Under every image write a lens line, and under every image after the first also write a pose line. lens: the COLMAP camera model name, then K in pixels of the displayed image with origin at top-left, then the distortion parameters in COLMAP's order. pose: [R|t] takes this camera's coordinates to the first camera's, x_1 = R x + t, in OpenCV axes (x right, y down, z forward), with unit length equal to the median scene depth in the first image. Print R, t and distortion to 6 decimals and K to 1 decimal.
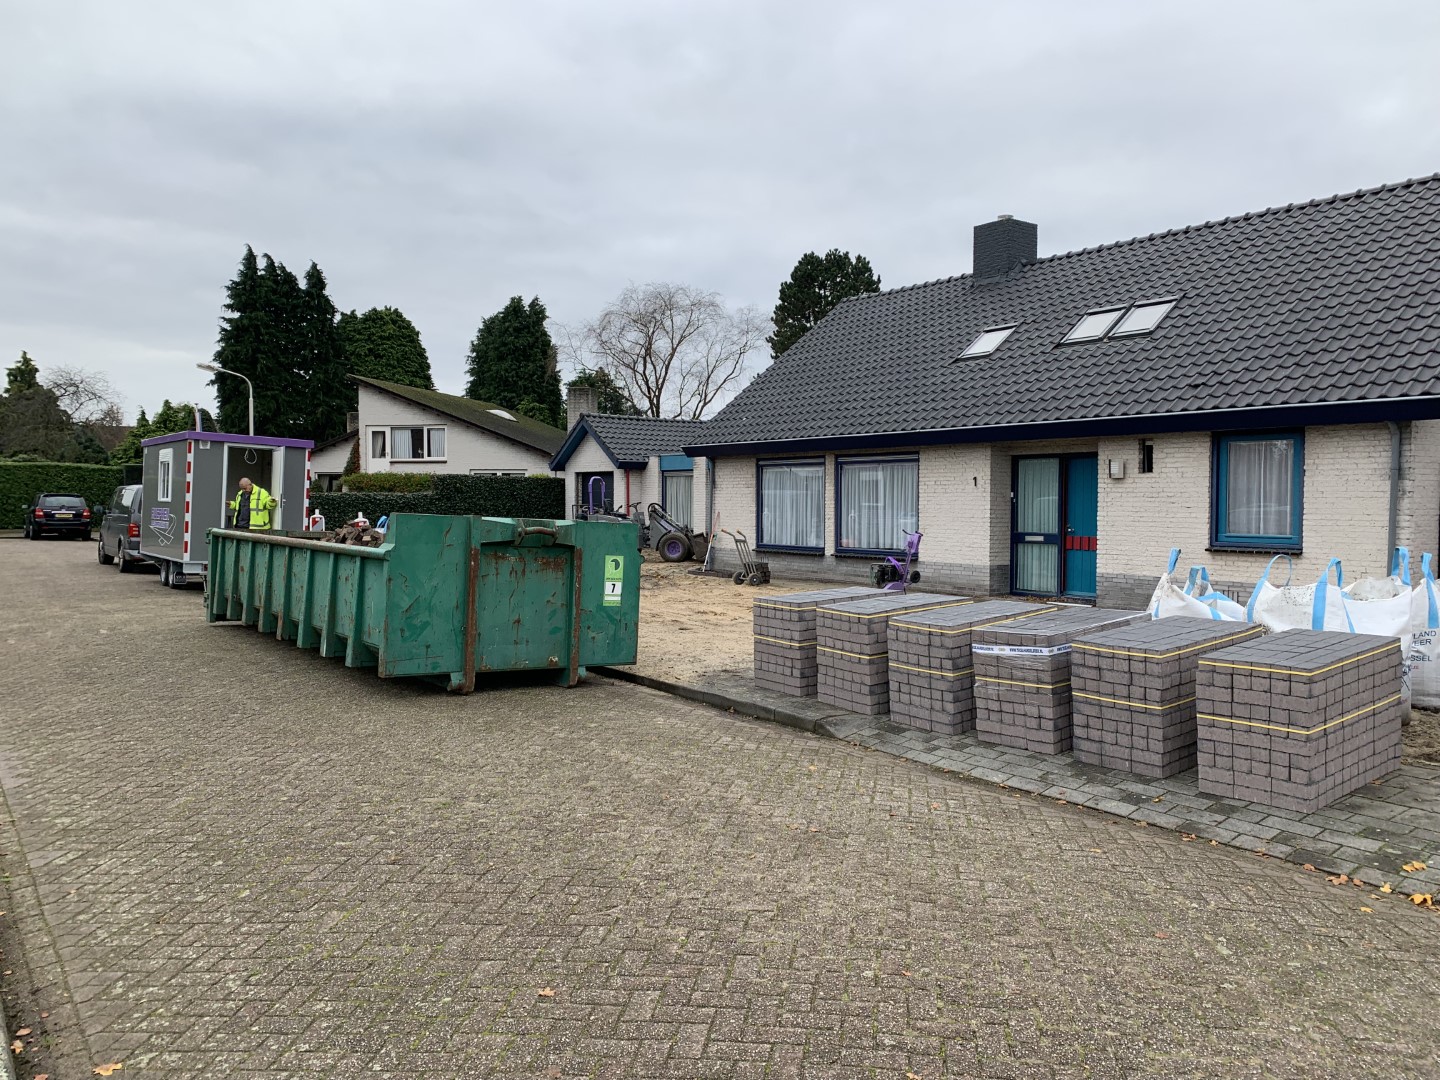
lens RADIAL K [[1094.1, 0, 717.7], [0, 1094.1, 531.2], [0, 0, 1]] dist [0.045475, -0.054119]
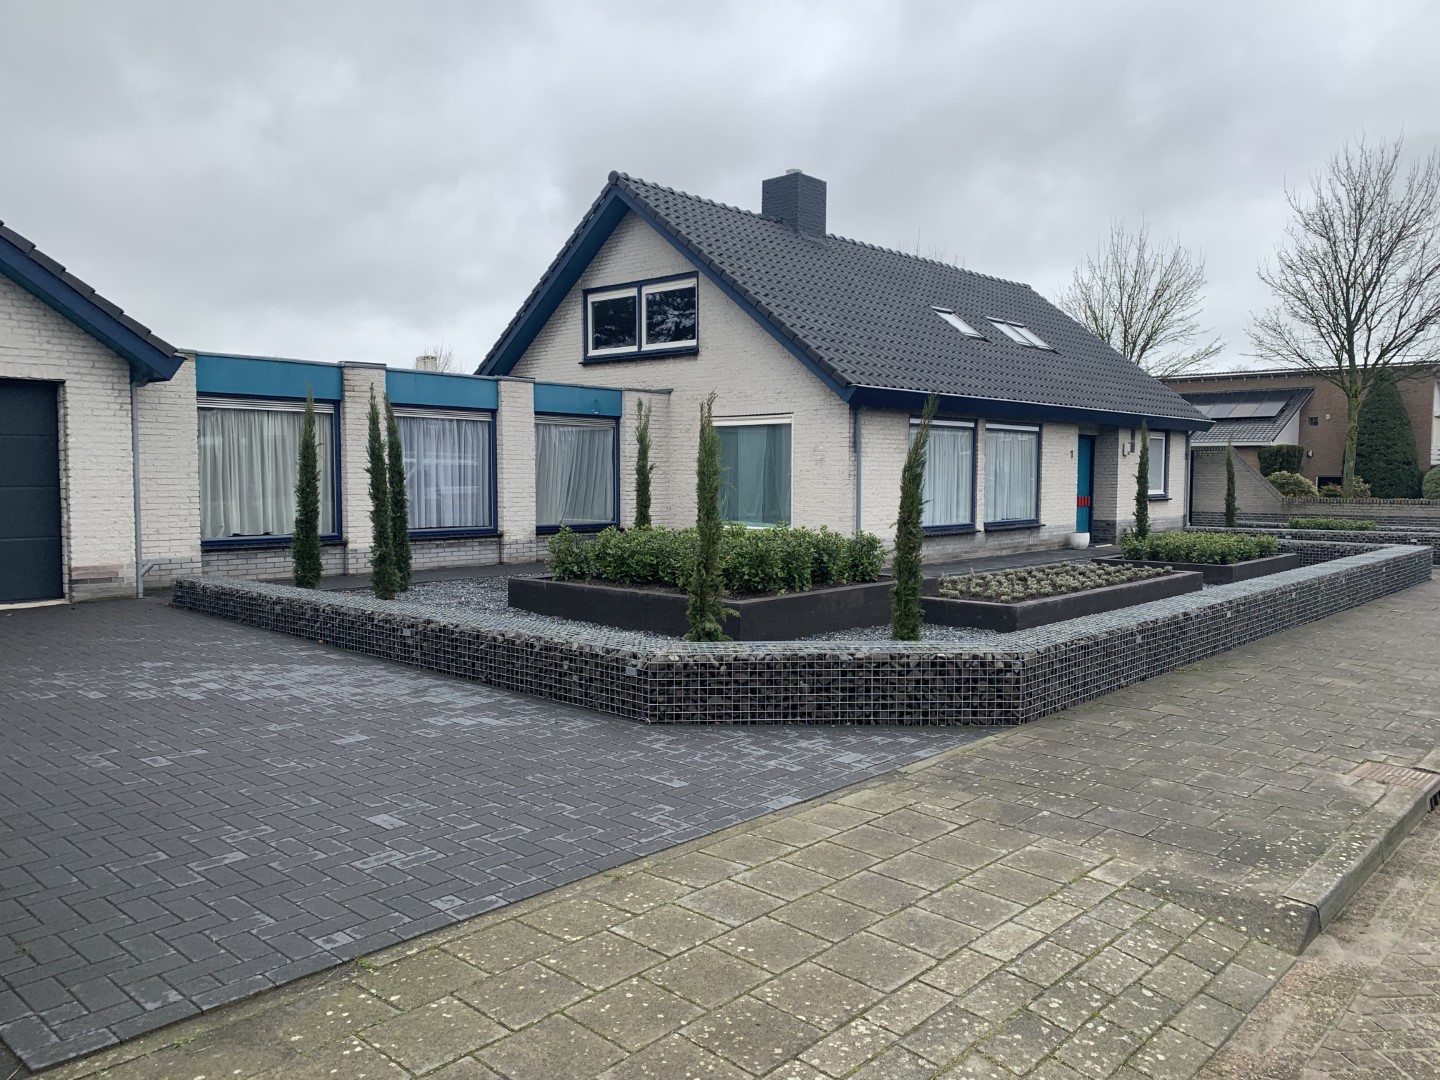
lens RADIAL K [[1094.1, 0, 717.7], [0, 1094.1, 531.2], [0, 0, 1]] dist [0.045475, -0.054119]
pose [[-0.196253, -0.064547, 0.978427, -0.914813], [0.020065, 0.997358, 0.069820, -0.055658], [-0.980348, 0.033334, -0.194439, 1.689285]]
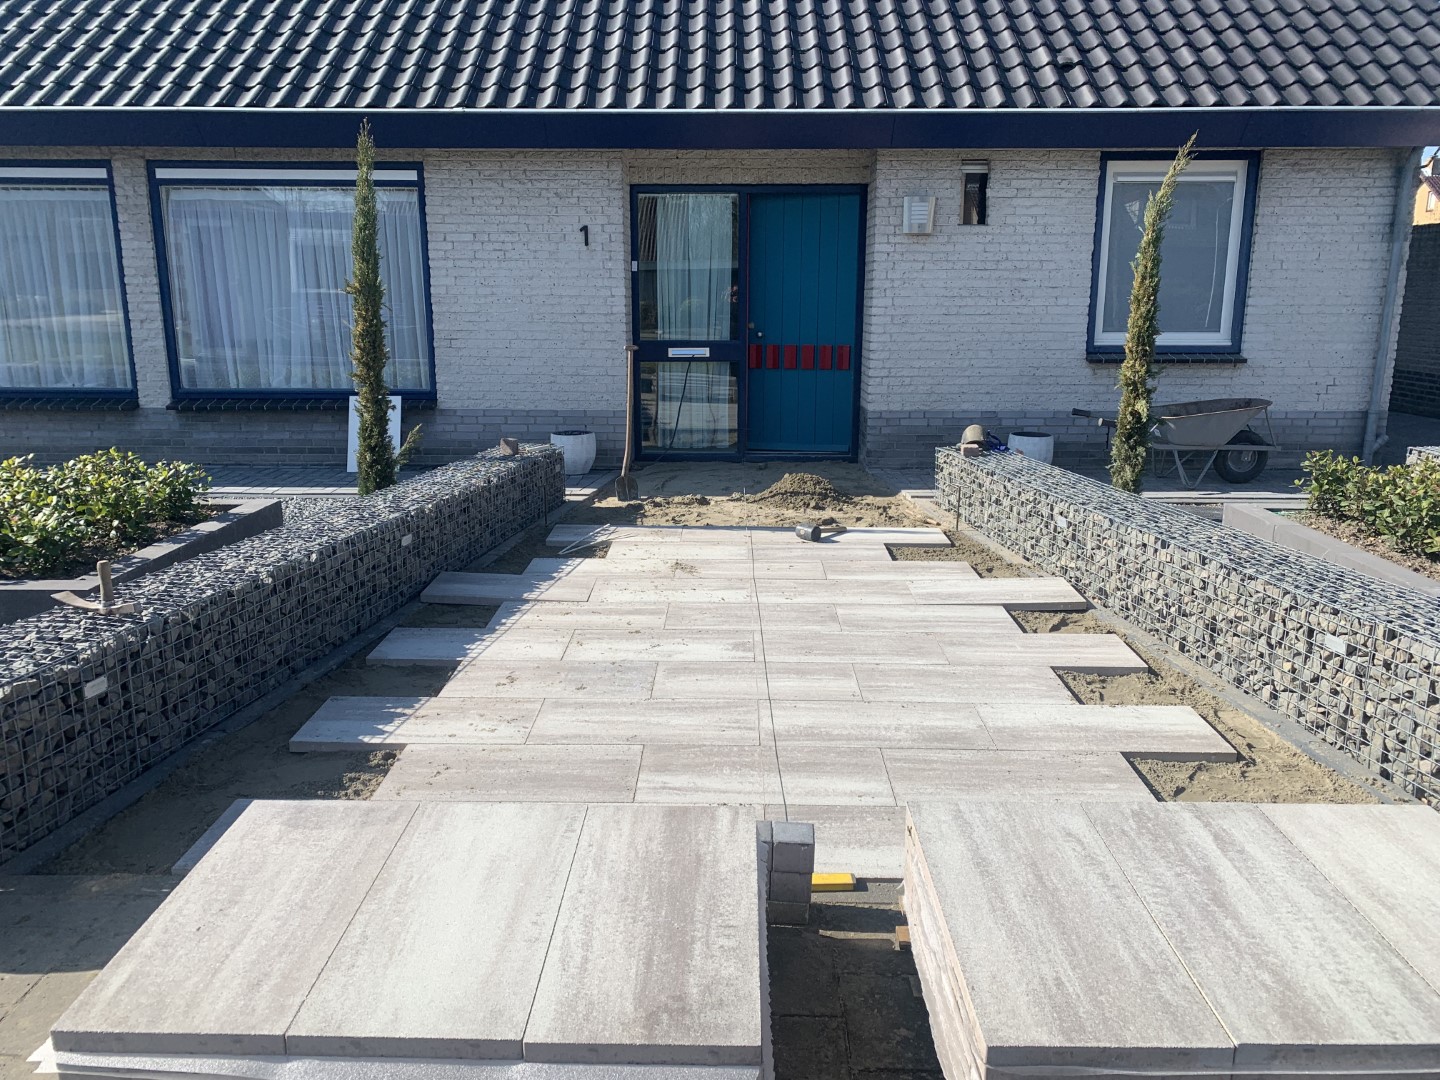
lens RADIAL K [[1094.1, 0, 717.7], [0, 1094.1, 531.2], [0, 0, 1]] dist [0.045475, -0.054119]
pose [[0.599119, -0.178487, 0.780512, -0.133333], [0.024178, 0.978424, 0.205186, -0.016840], [-0.800295, -0.104059, 0.590508, 0.682310]]
